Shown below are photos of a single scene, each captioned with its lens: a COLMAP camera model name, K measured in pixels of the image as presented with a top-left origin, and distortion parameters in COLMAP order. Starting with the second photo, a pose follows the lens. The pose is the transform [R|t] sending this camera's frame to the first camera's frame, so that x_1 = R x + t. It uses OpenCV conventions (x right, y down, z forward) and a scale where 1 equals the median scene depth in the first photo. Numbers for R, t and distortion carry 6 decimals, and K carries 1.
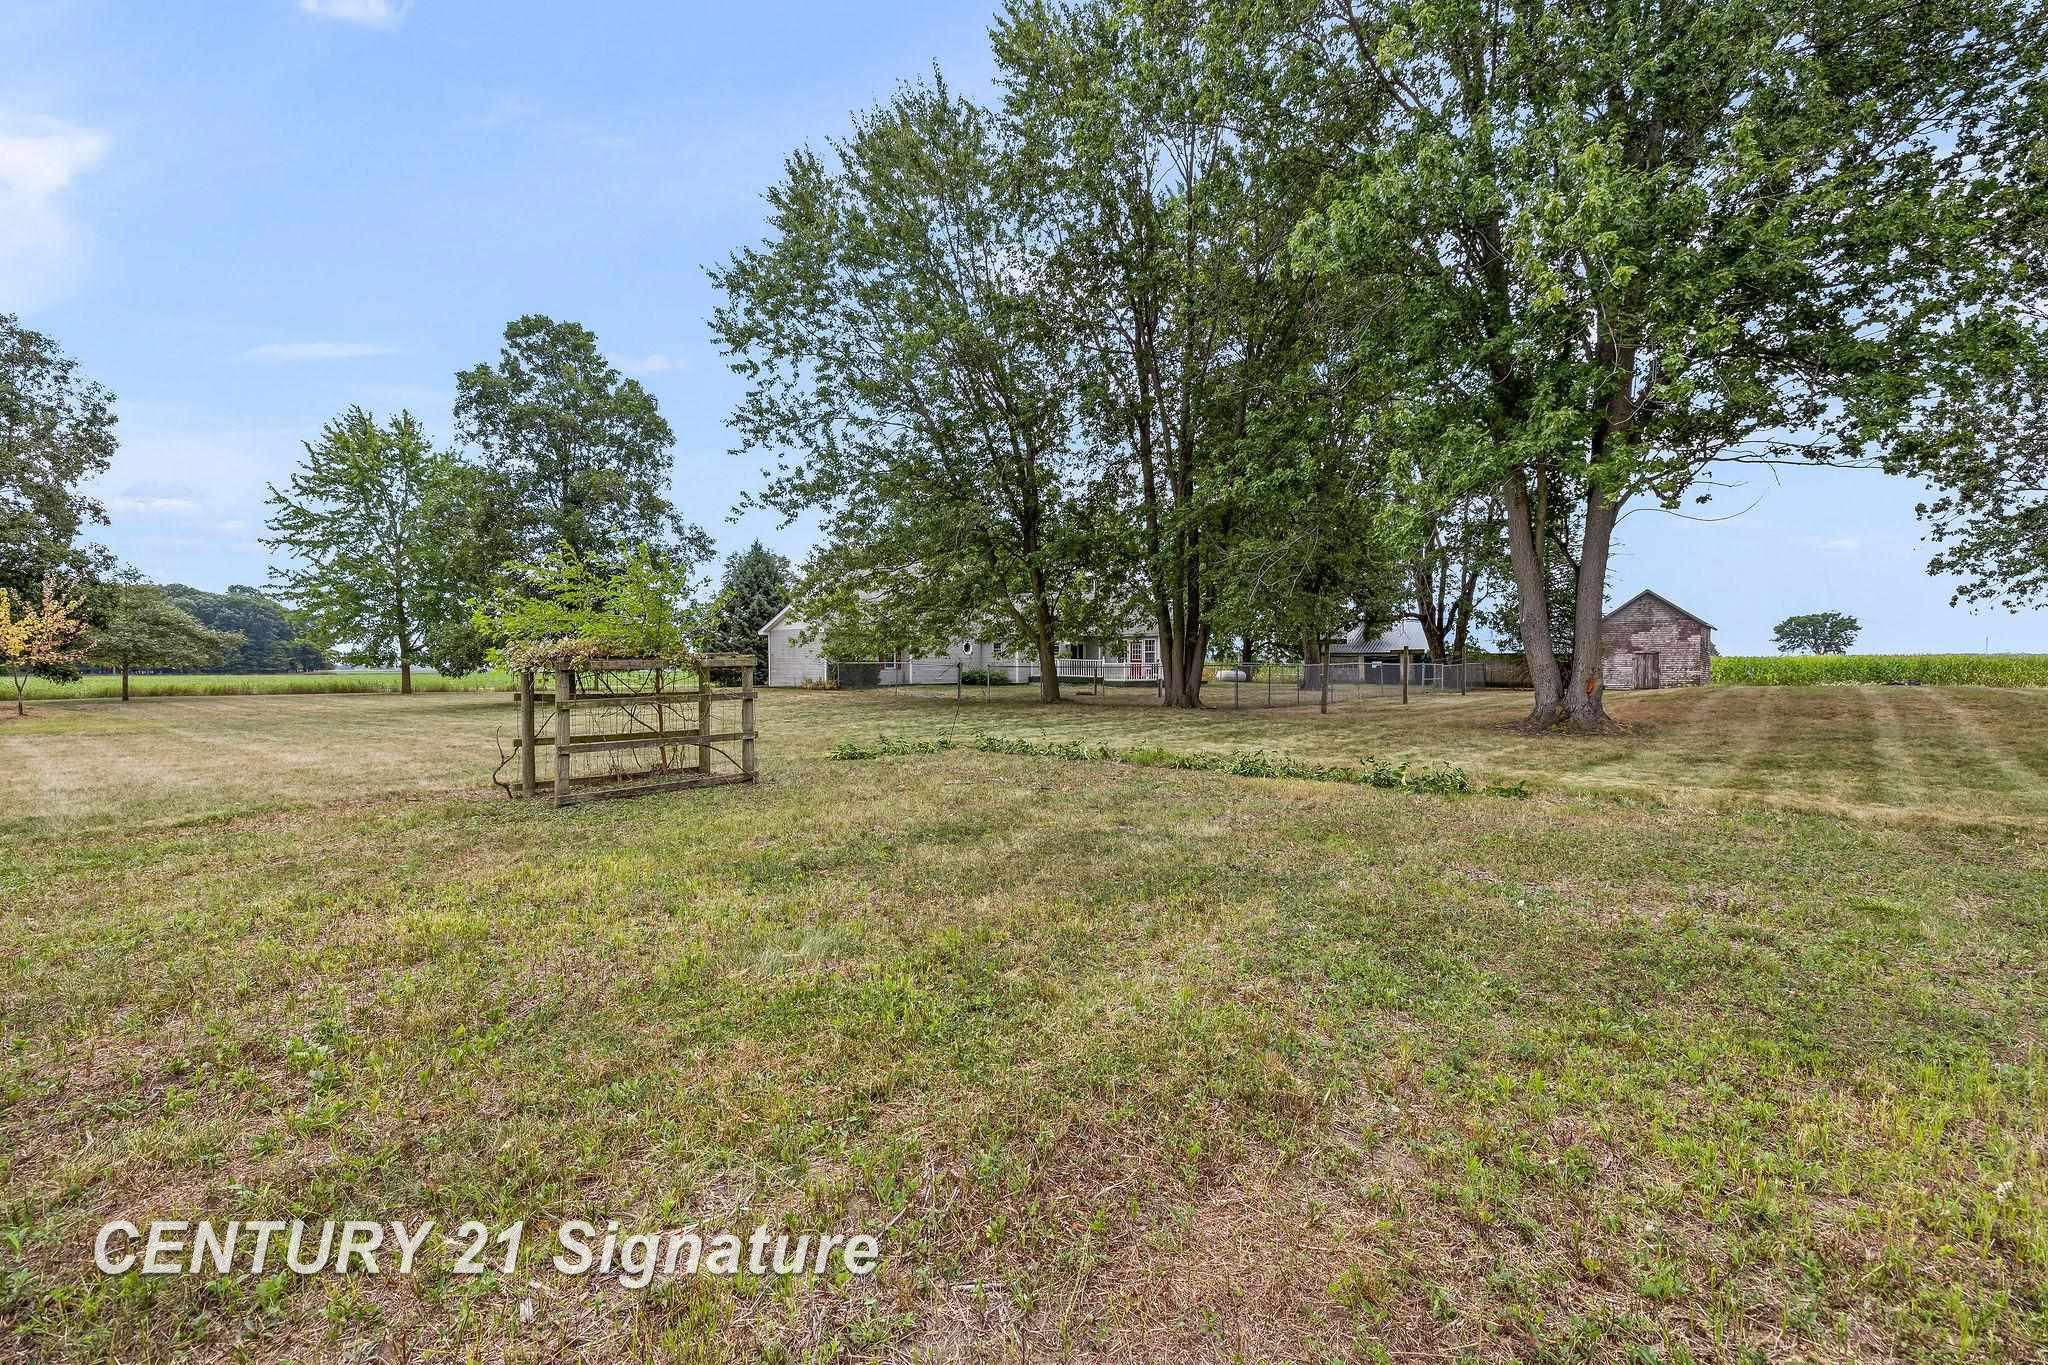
lens RADIAL K [[868.2, 0, 1036.2], [0, 868.2, 678.0], [0, 0, 1]] dist [0.011687, 0.000129]
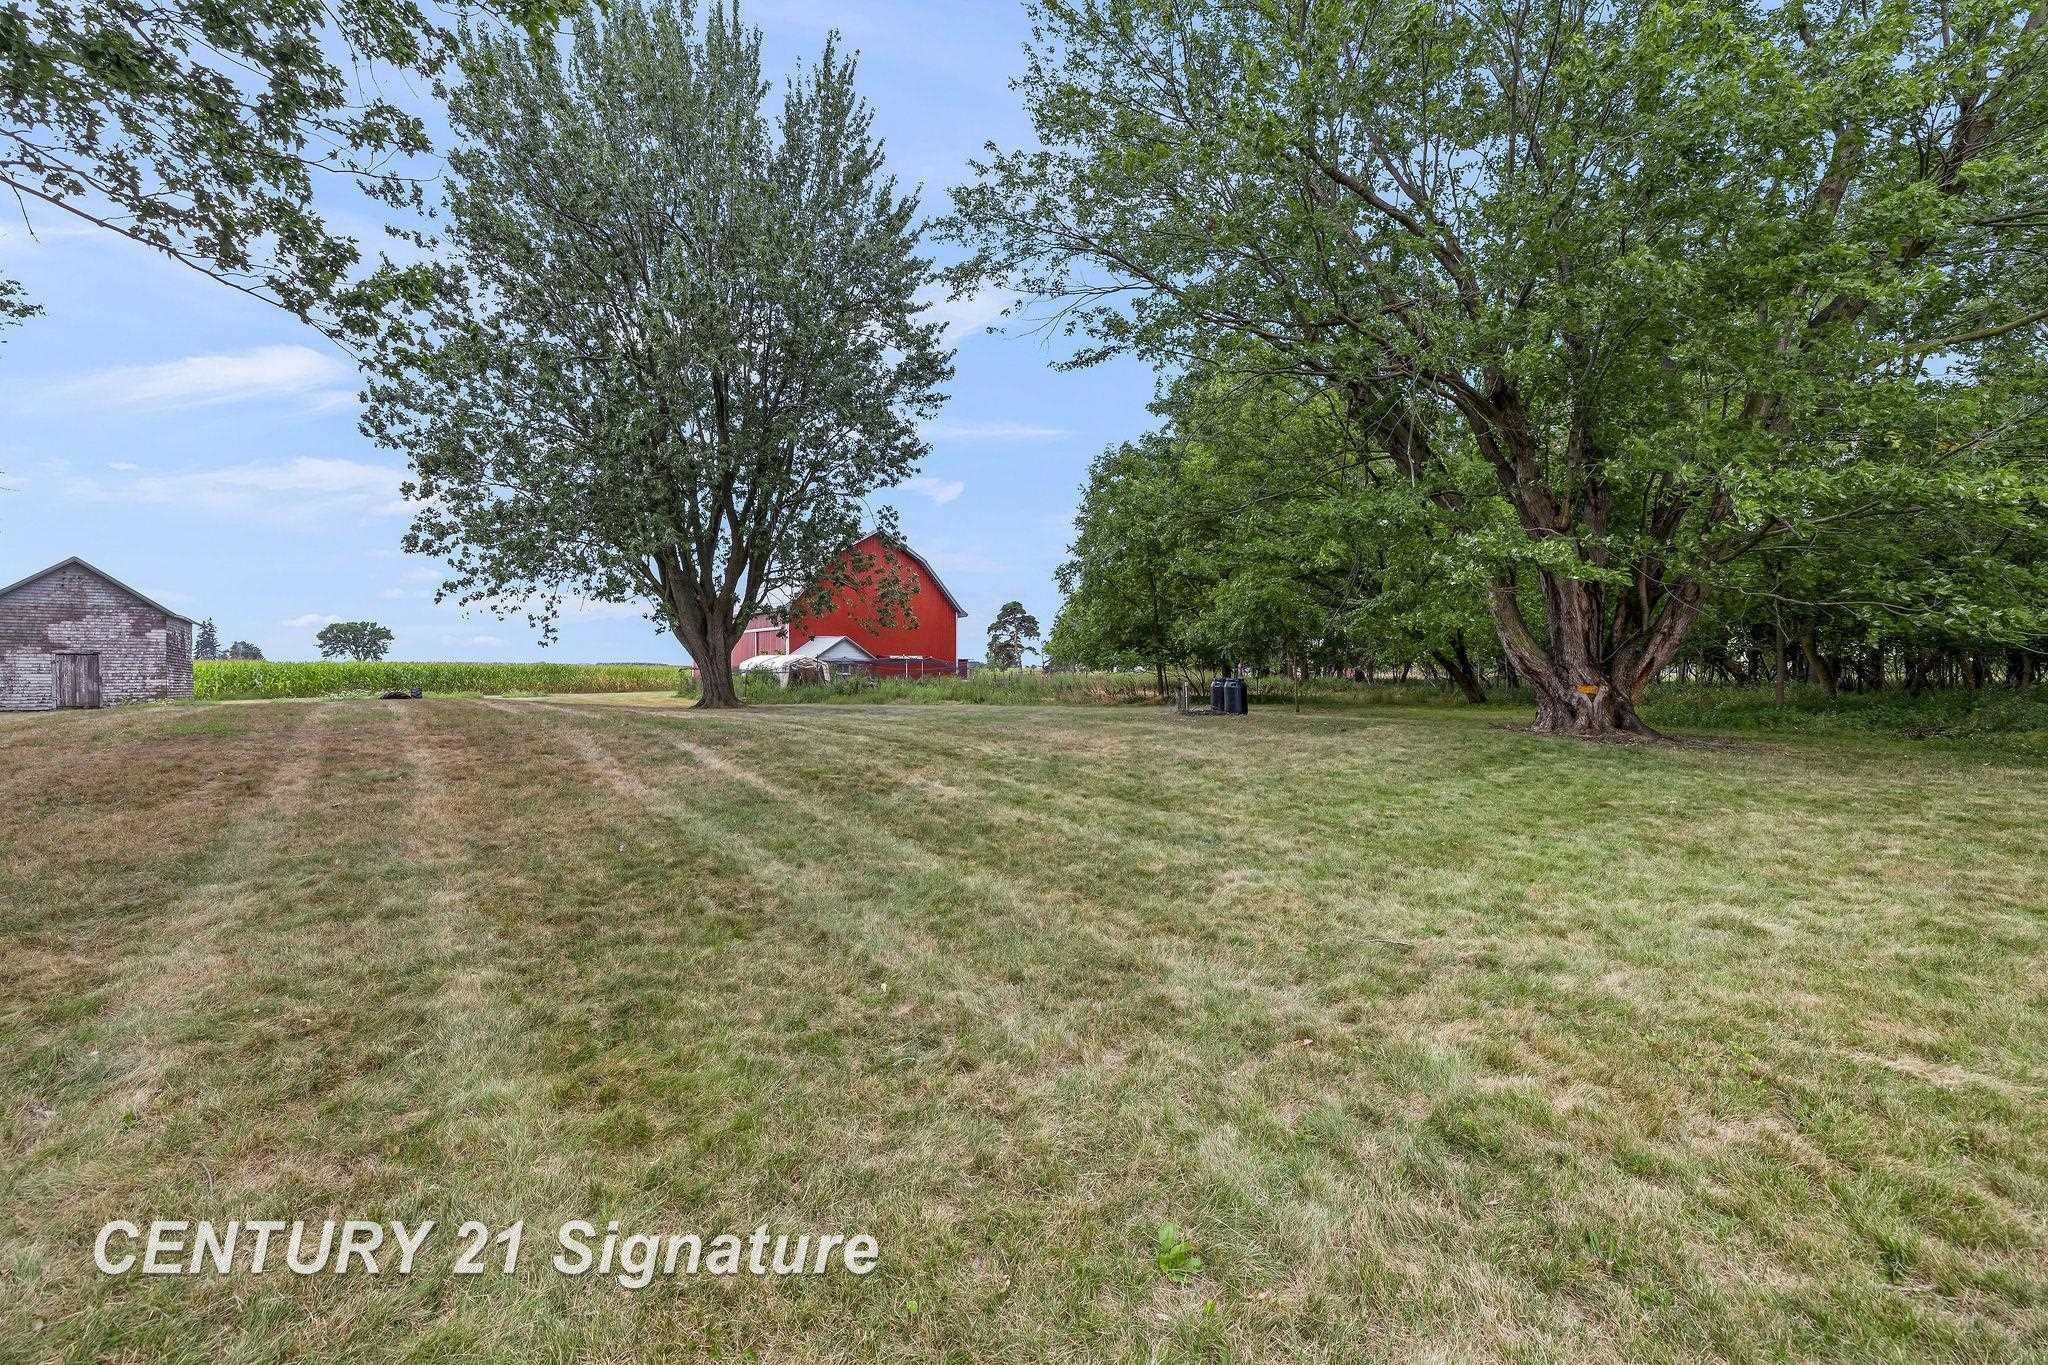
lens RADIAL K [[868.2, 0, 1006.6], [0, 868.2, 686.4], [0, 0, 1]] dist [0.011687, 0.000129]
pose [[0.207237, -0.012104, 0.978216, 0.190272], [0.008853, 0.999906, 0.010497, -0.004002], [-0.978251, 0.006485, 0.207324, 0.167736]]
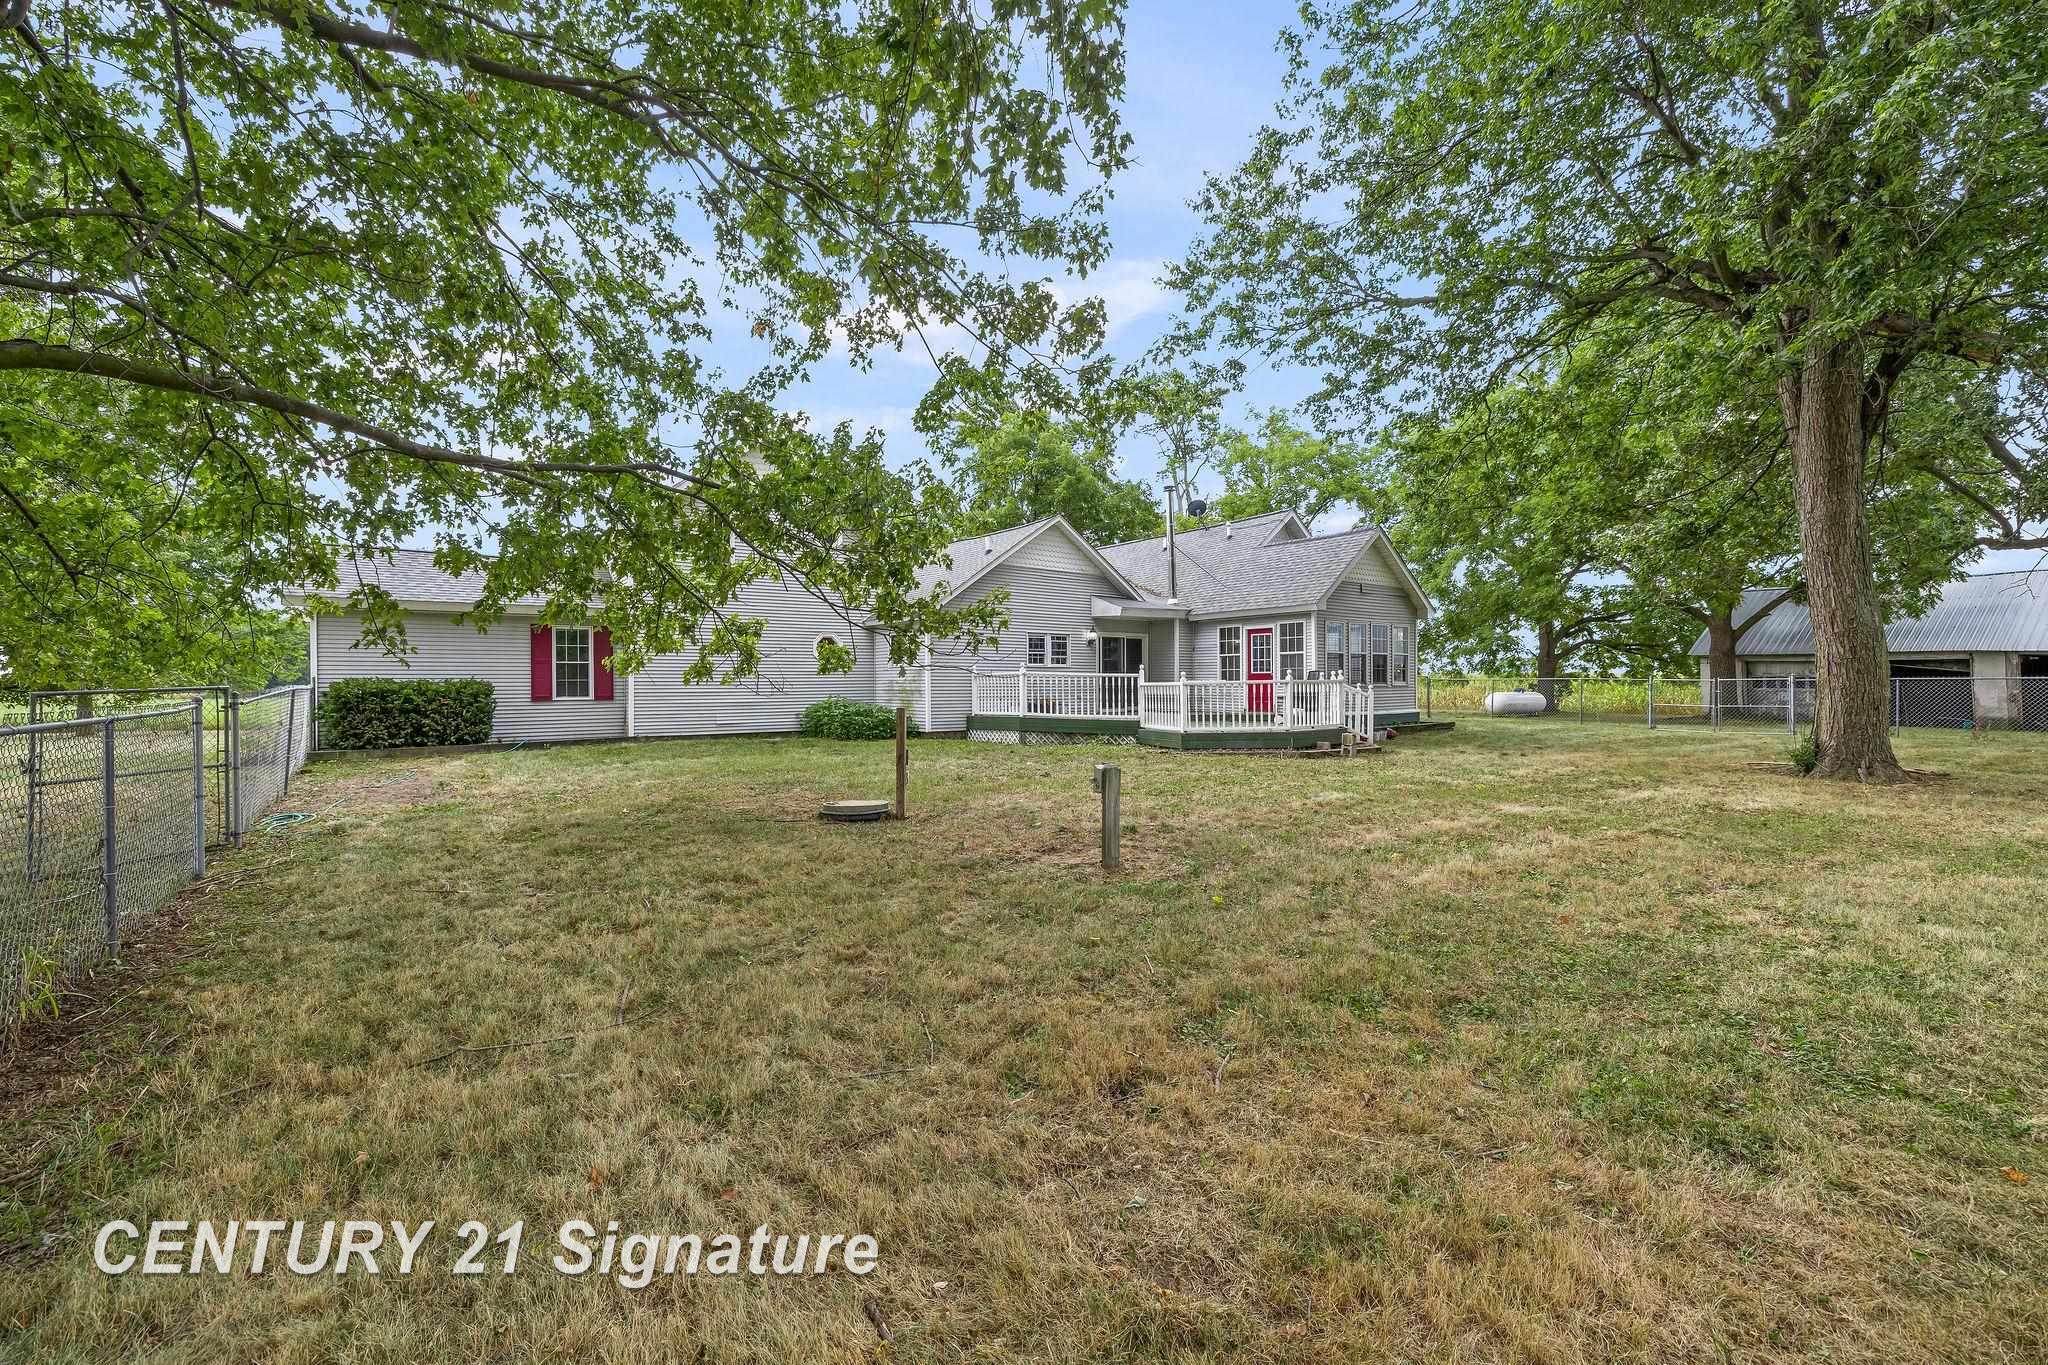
lens RADIAL K [[868.2, 0, 1017.5], [0, 868.2, 673.4], [0, 0, 1]] dist [0.011687, 0.000129]
pose [[0.958672, -0.004958, -0.284471, 0.111878], [-0.001171, 0.999771, -0.021372, -0.010463], [0.284512, 0.020822, 0.958446, 0.554438]]
